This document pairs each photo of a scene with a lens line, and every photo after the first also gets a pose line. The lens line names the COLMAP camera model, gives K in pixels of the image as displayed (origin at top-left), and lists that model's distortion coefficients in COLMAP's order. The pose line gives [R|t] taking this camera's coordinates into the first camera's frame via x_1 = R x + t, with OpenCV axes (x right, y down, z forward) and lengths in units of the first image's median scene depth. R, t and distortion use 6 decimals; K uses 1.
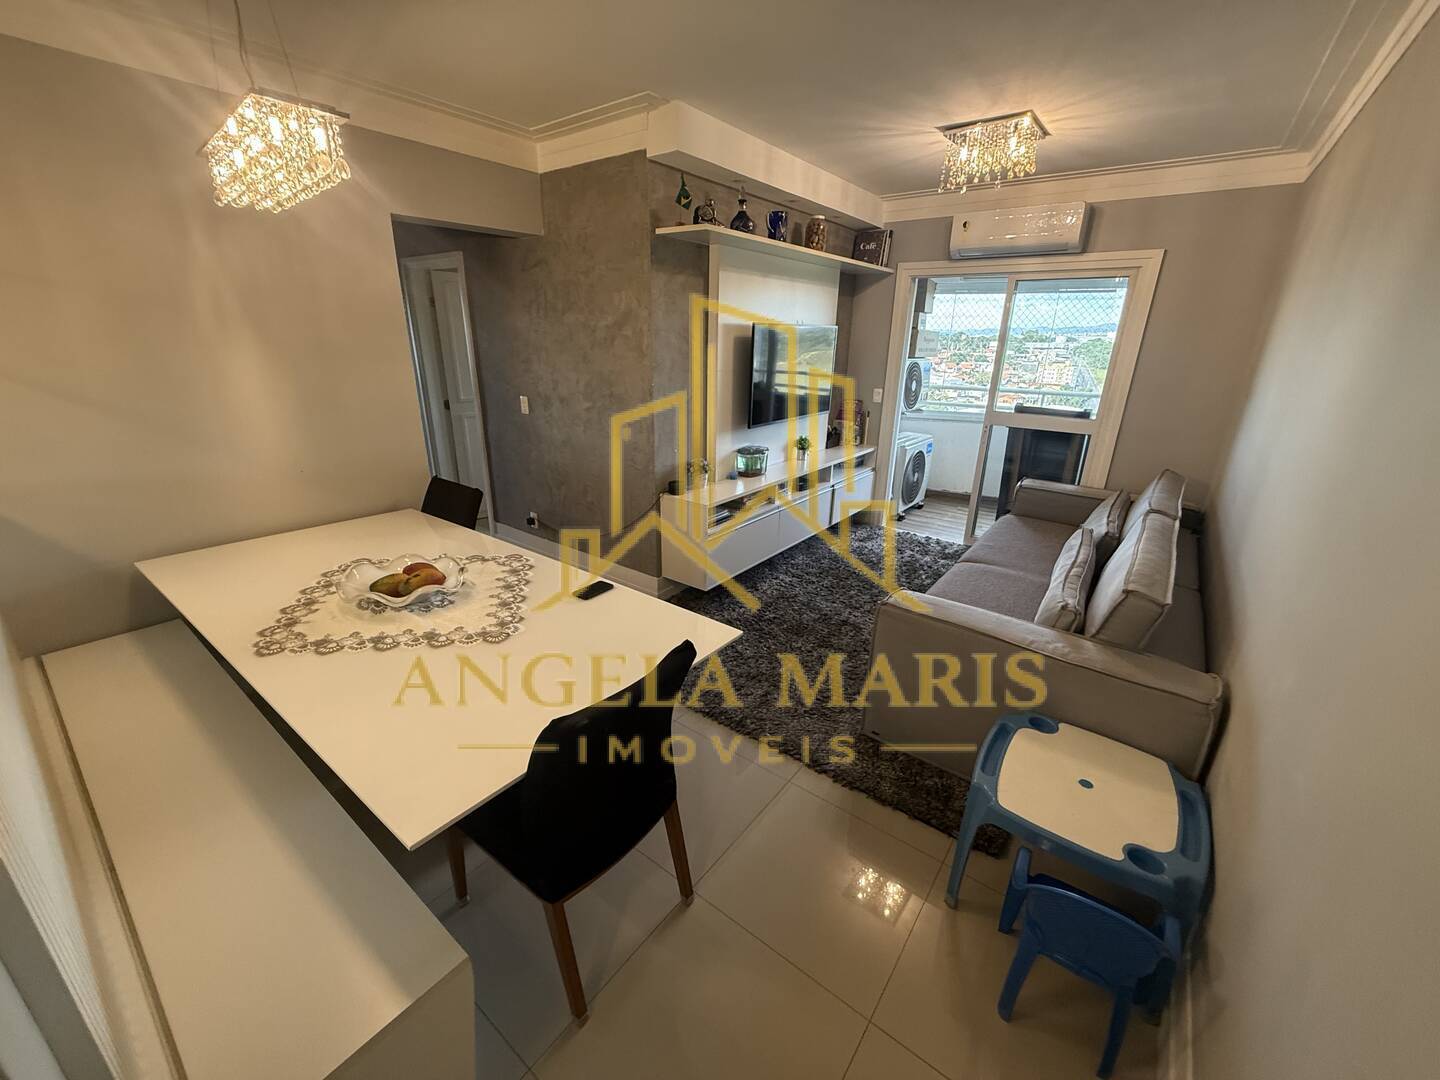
lens RADIAL K [[573.9, 0, 716.3], [0, 573.9, 538.9], [0, 0, 1]] dist [-0.000516, 0.000431]
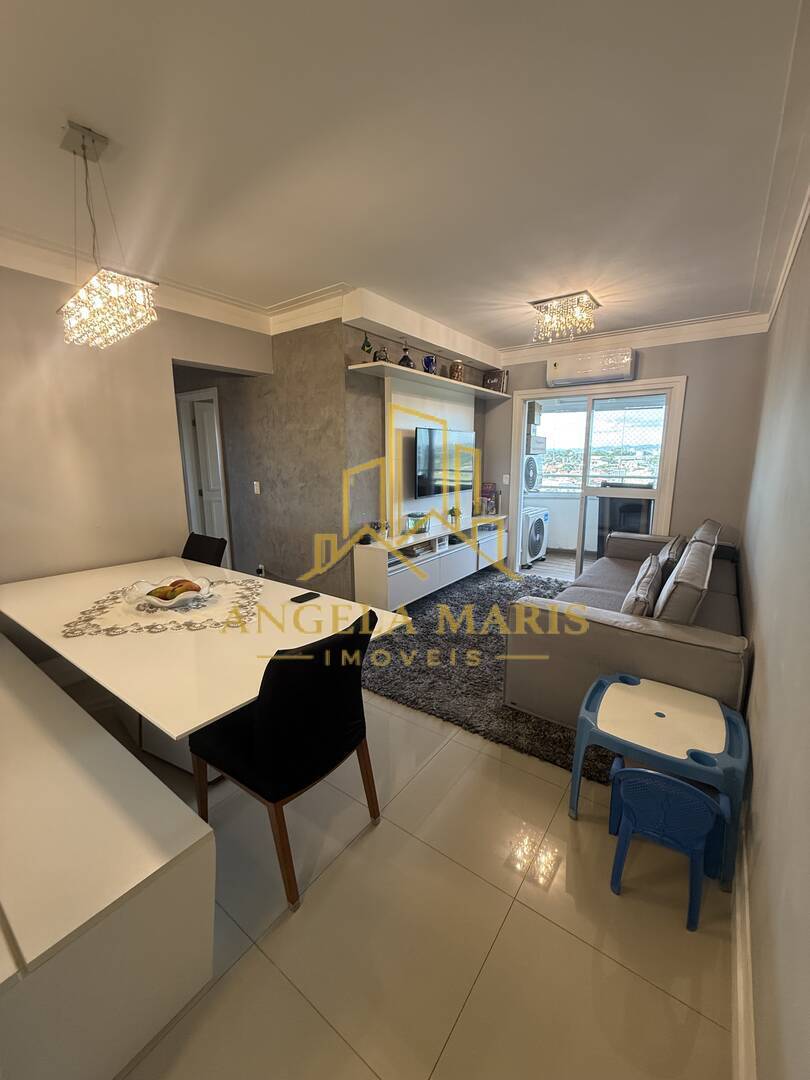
lens RADIAL K [[430.4, 0, 405.5], [0, 430.4, 537.0], [0, 0, 1]] dist [-0.000516, 0.000431]
pose [[0.999444, -0.025930, 0.020982, 0.009013], [0.028858, 0.987633, -0.154103, 0.081690], [-0.016727, 0.154623, 0.987832, -0.050197]]
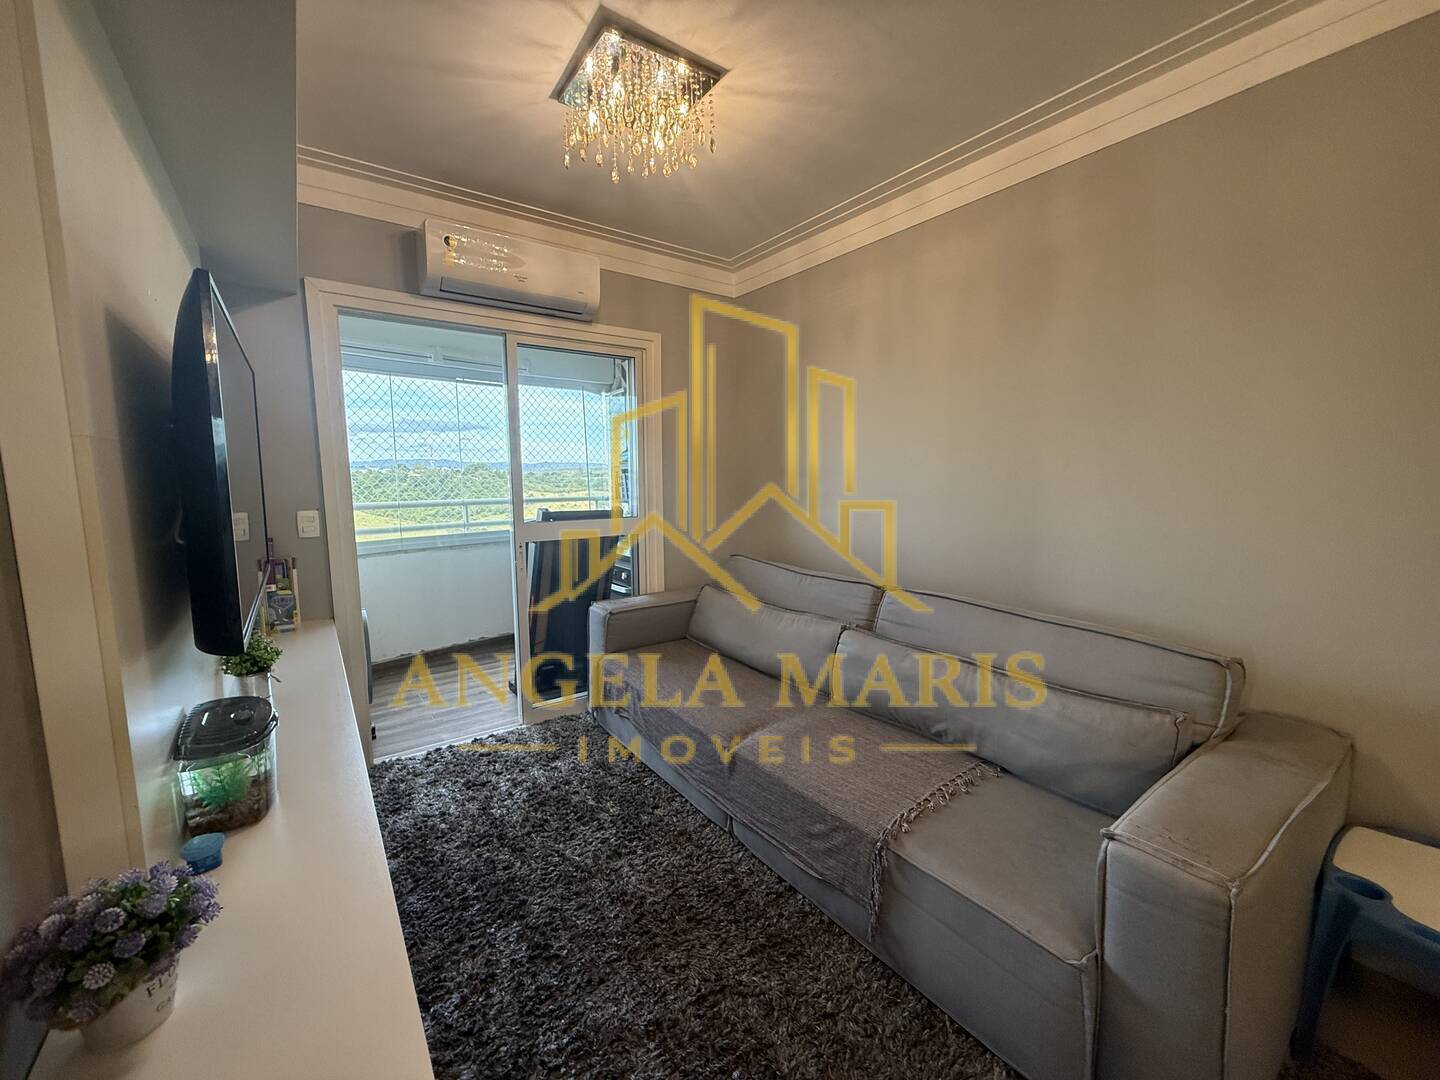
lens RADIAL K [[573.9, 0, 716.3], [0, 573.9, 538.9], [0, 0, 1]] dist [-0.000516, 0.000431]
pose [[0.285365, -0.130897, 0.949438, -0.157482], [0.330568, 0.943283, 0.030692, -0.222190], [-0.899607, 0.305095, 0.312450, 0.872135]]
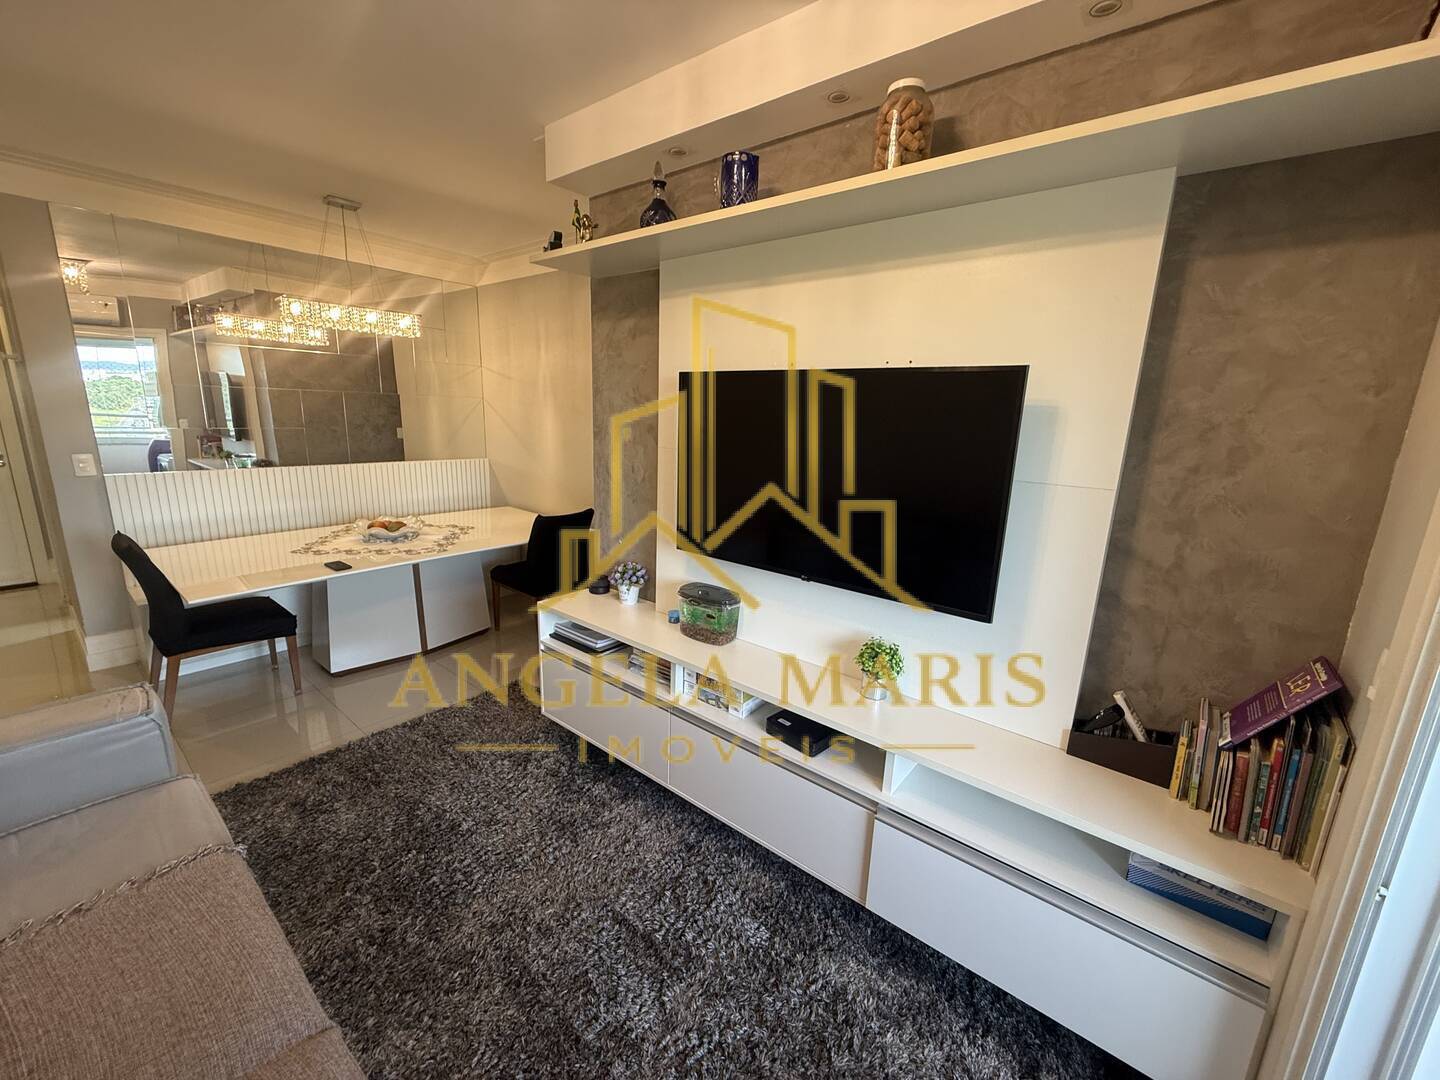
lens RADIAL K [[573.9, 0, 716.3], [0, 573.9, 538.9], [0, 0, 1]] dist [-0.000516, 0.000431]
pose [[-0.030480, 0.199792, -0.979364, 0.740910], [-0.369087, 0.908323, 0.196786, -0.408246], [0.928895, 0.367468, 0.046055, 1.230275]]
